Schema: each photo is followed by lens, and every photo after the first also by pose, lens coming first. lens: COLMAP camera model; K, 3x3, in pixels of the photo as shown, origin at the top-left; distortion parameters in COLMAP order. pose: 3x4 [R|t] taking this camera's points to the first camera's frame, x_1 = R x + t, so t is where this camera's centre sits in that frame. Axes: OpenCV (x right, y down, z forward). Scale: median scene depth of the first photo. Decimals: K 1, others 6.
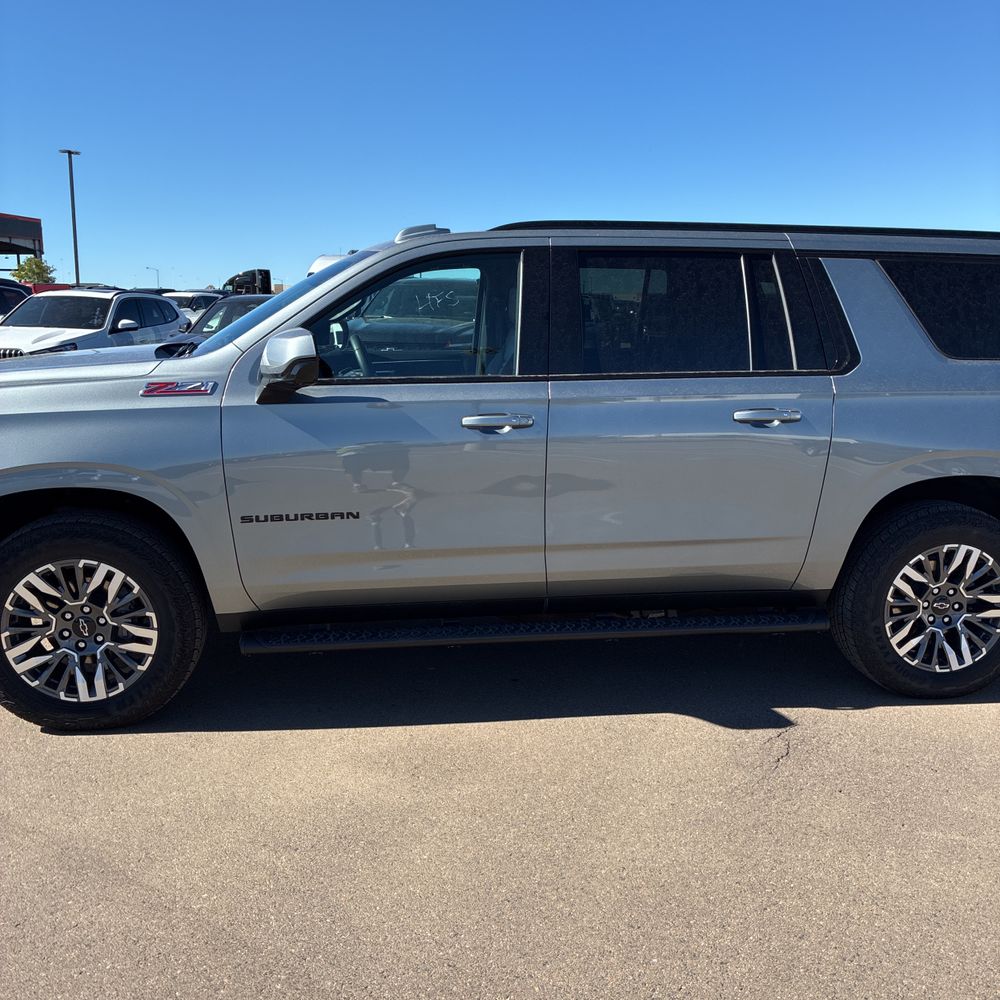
lens RADIAL K [[1018.4, 0, 500.0], [0, 1018.4, 500.0], [0, 0, 1]] dist [-0.010155, 0.054844]
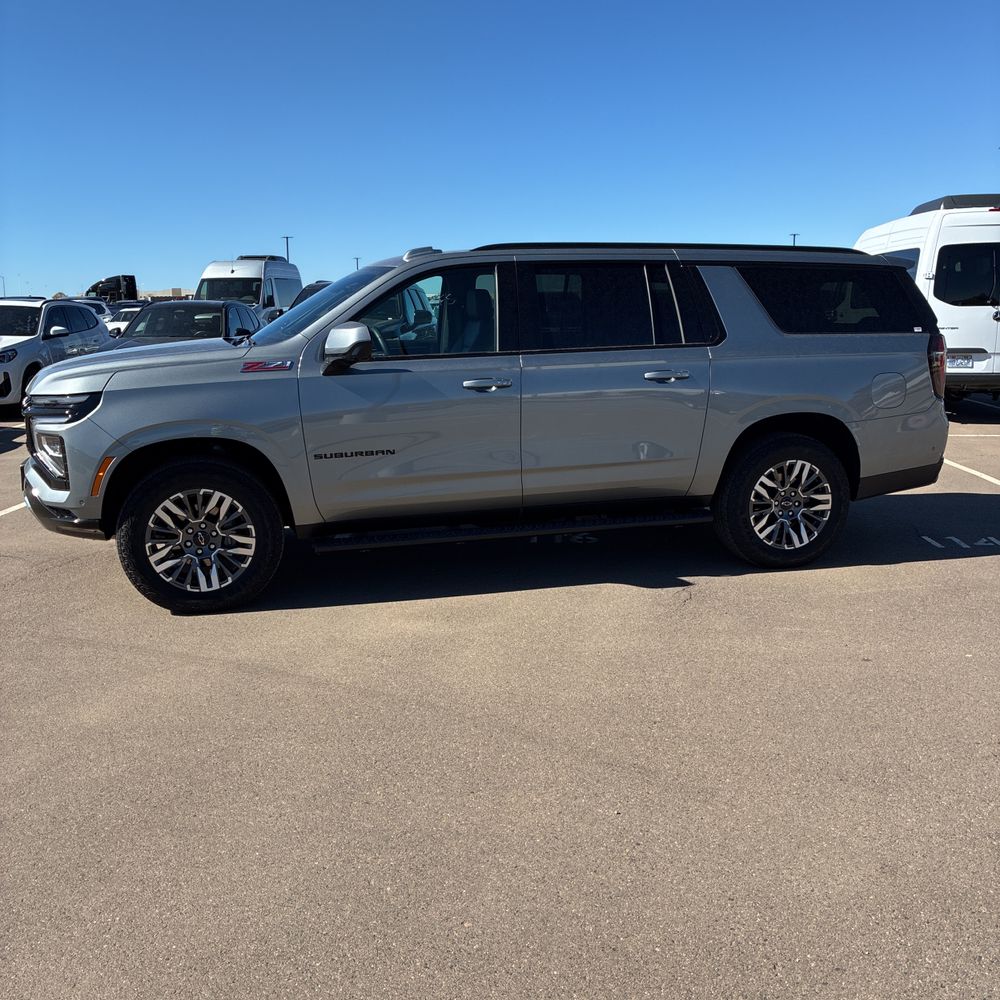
lens RADIAL K [[1003.9, 0, 495.1], [0, 1003.9, 506.2], [0, 0, 1]] dist [0.019707, -0.024941]
pose [[0.992352, -0.044394, 0.115182, -0.157298], [0.043483, 0.999000, 0.010417, 0.079891], [-0.115529, -0.005329, 0.993290, -0.408240]]
